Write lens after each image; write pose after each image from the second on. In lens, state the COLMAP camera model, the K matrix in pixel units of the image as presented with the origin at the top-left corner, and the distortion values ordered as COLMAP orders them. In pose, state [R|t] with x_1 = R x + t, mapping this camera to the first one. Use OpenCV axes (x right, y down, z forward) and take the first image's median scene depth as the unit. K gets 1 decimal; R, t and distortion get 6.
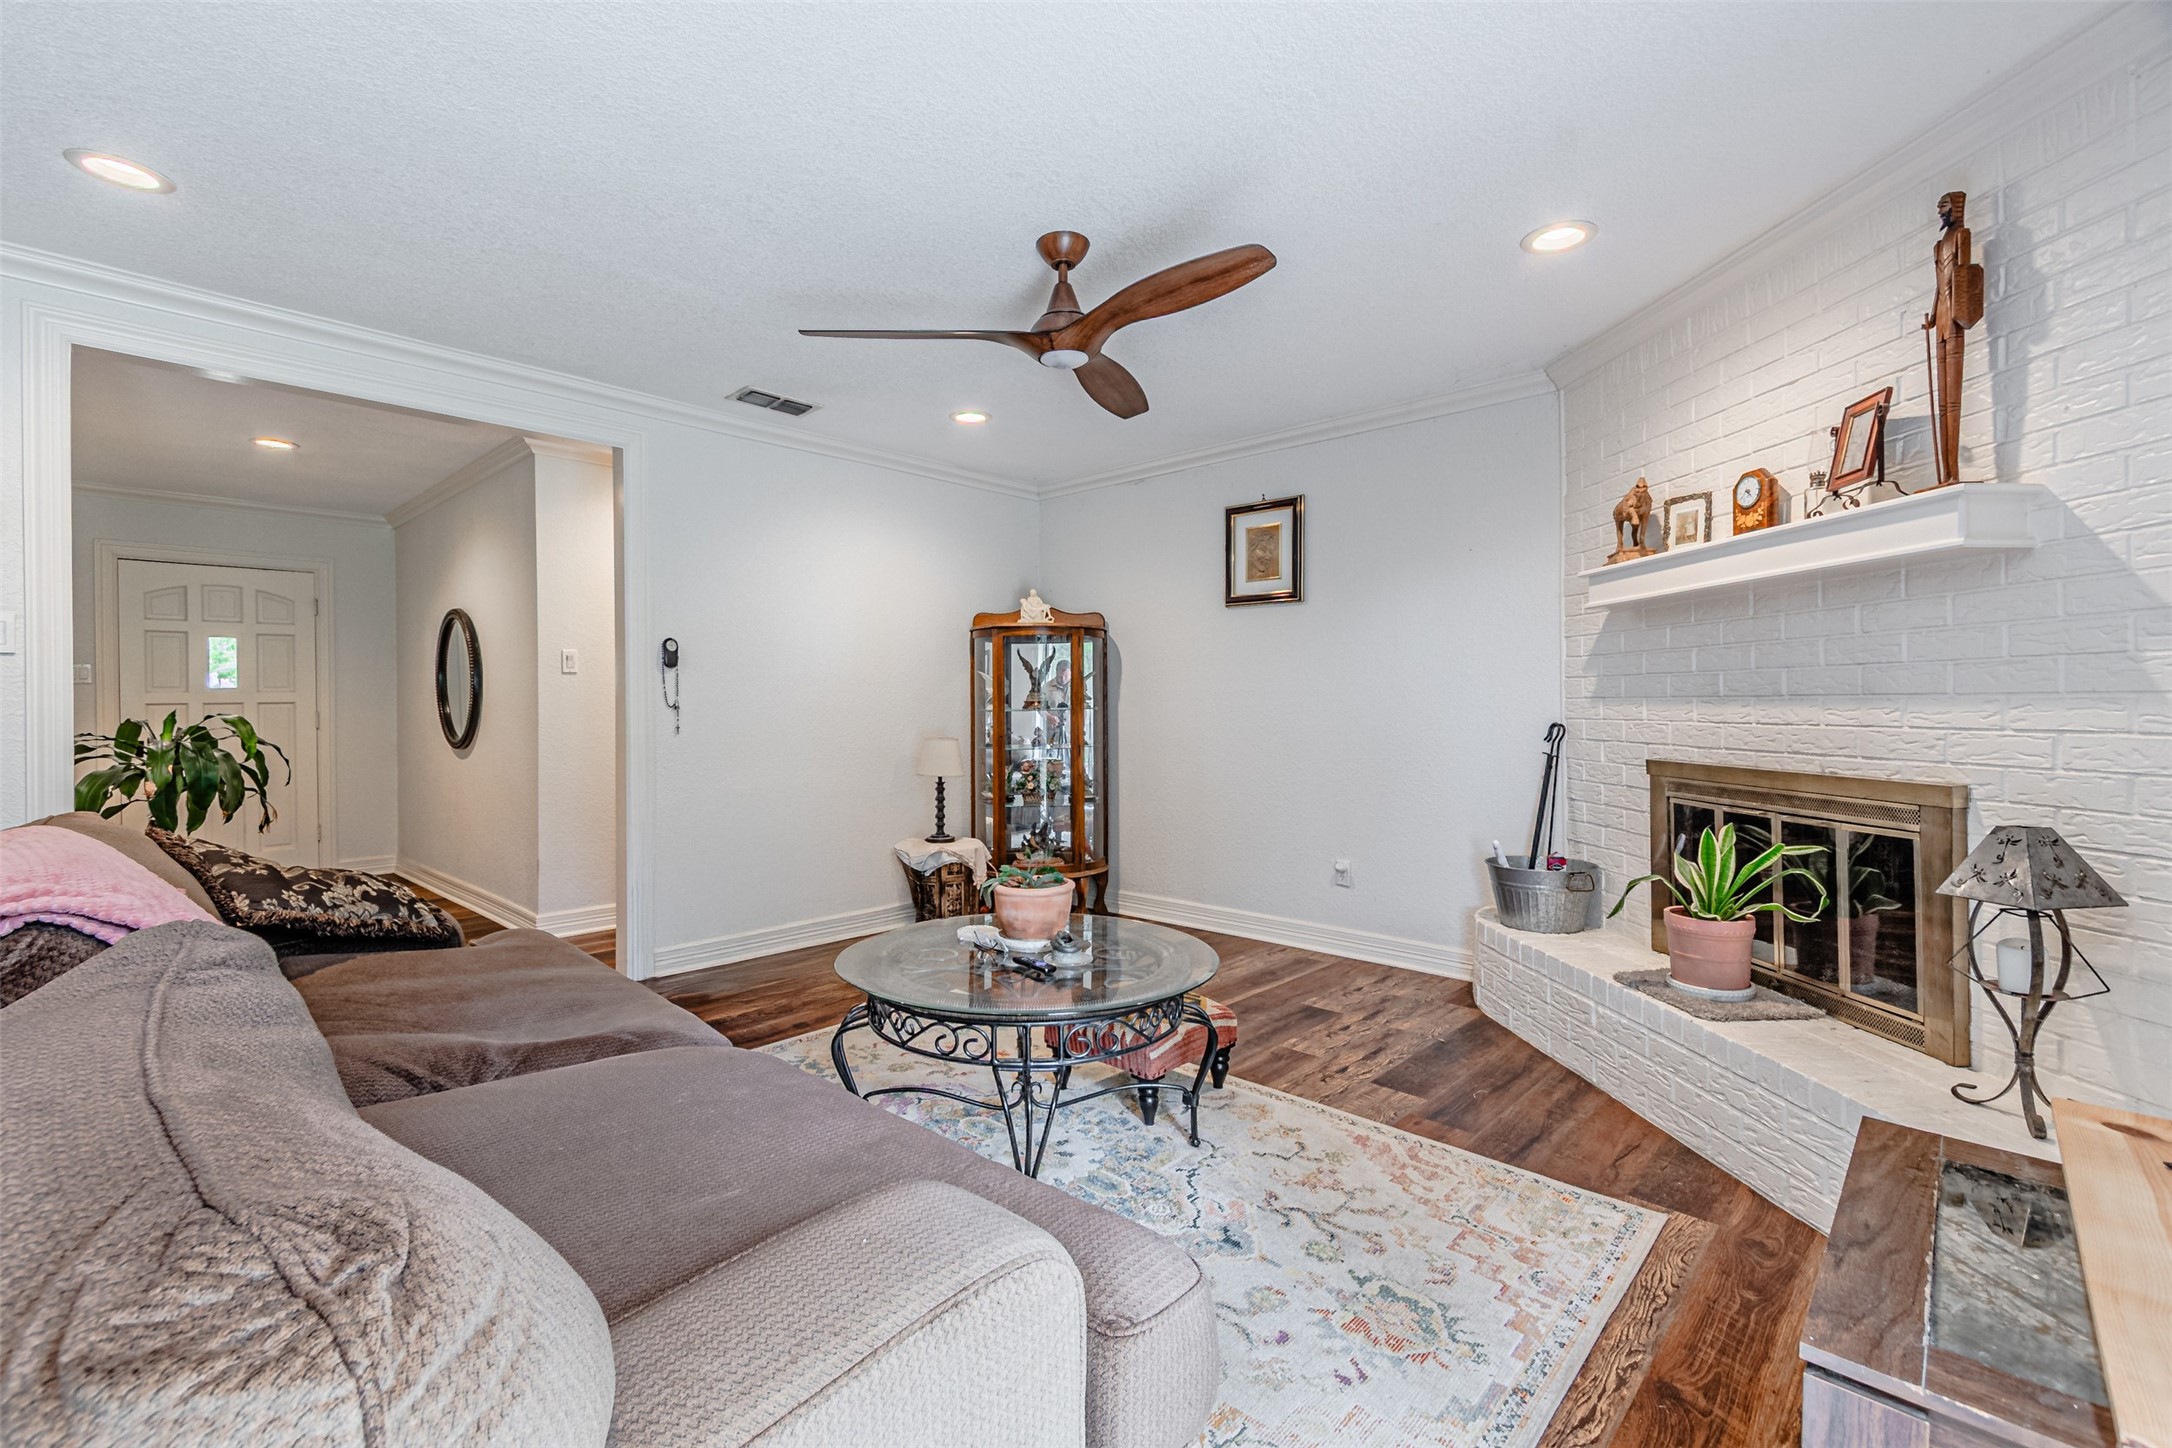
lens RADIAL K [[936.7, 0, 1068.4], [0, 936.7, 715.5], [0, 0, 1]] dist [0.000992, -0.000576]
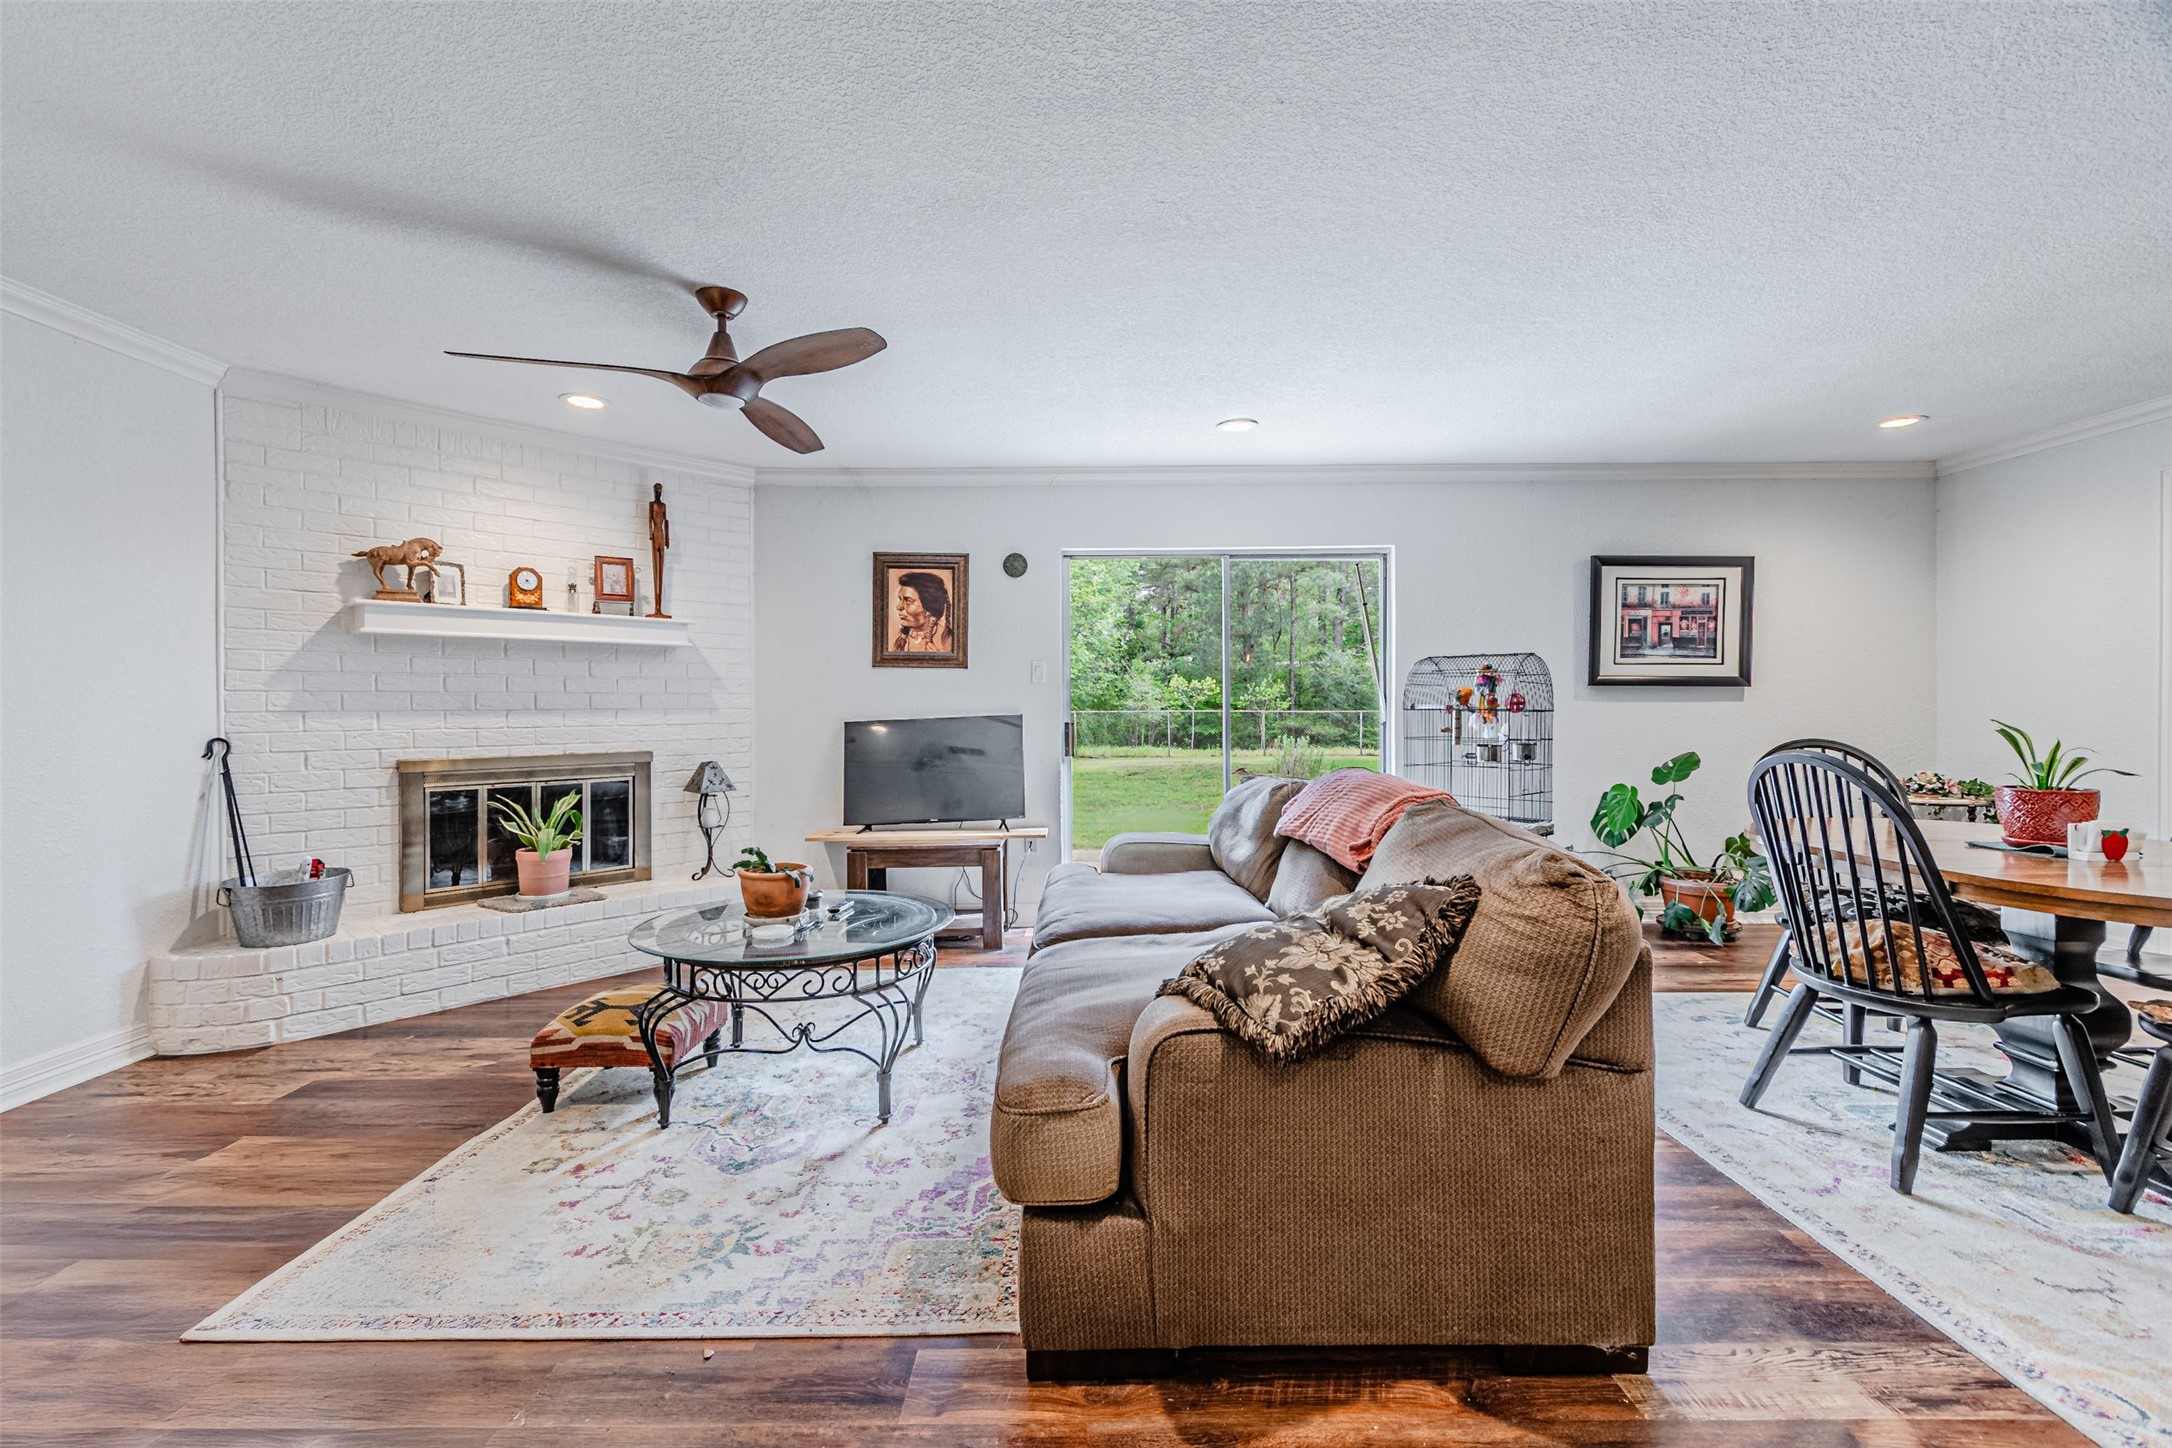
lens RADIAL K [[951.7, 0, 1080.7], [0, 951.7, 721.8], [0, 0, 1]] dist [0.000898, -0.000218]
pose [[-0.687032, -0.005000, 0.726610, -1.062240], [0.017098, 0.999588, 0.023045, -0.021771], [-0.726426, 0.028256, -0.686663, 1.408257]]
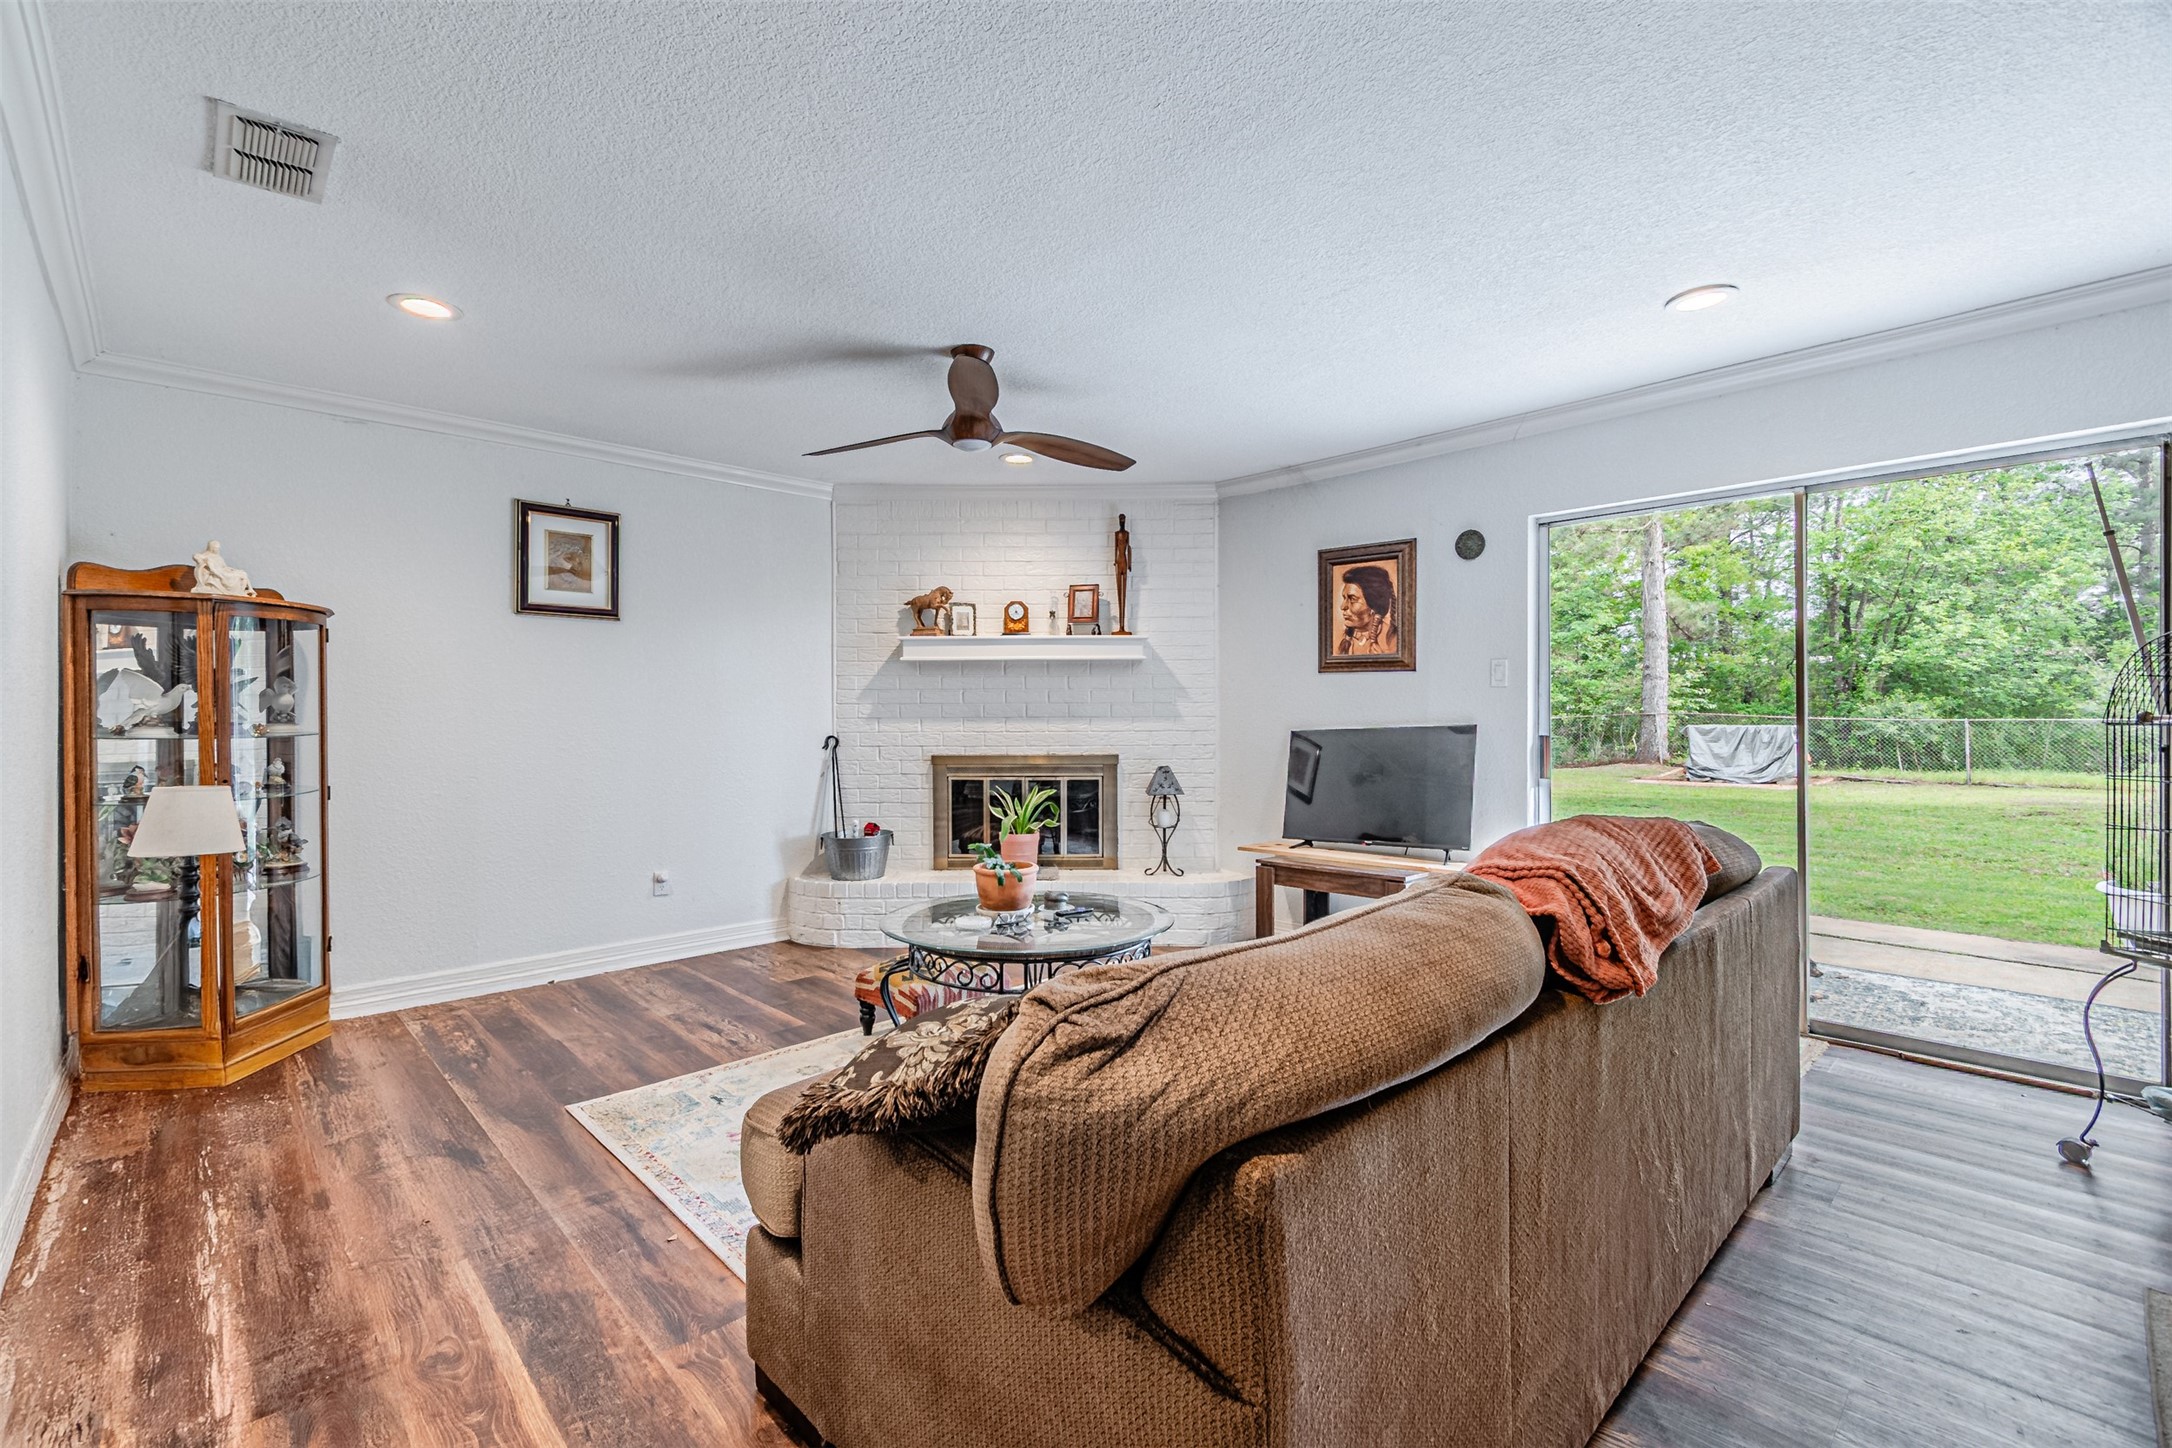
lens RADIAL K [[945.0, 0, 1057.8], [0, 945.0, 724.4], [0, 0, 1]] dist [0.001039, -0.000016]
pose [[0.067366, -0.006808, 0.997705, -1.194888], [0.016776, 0.999843, 0.005690, -0.015884], [-0.997587, 0.016354, 0.067470, 0.775386]]
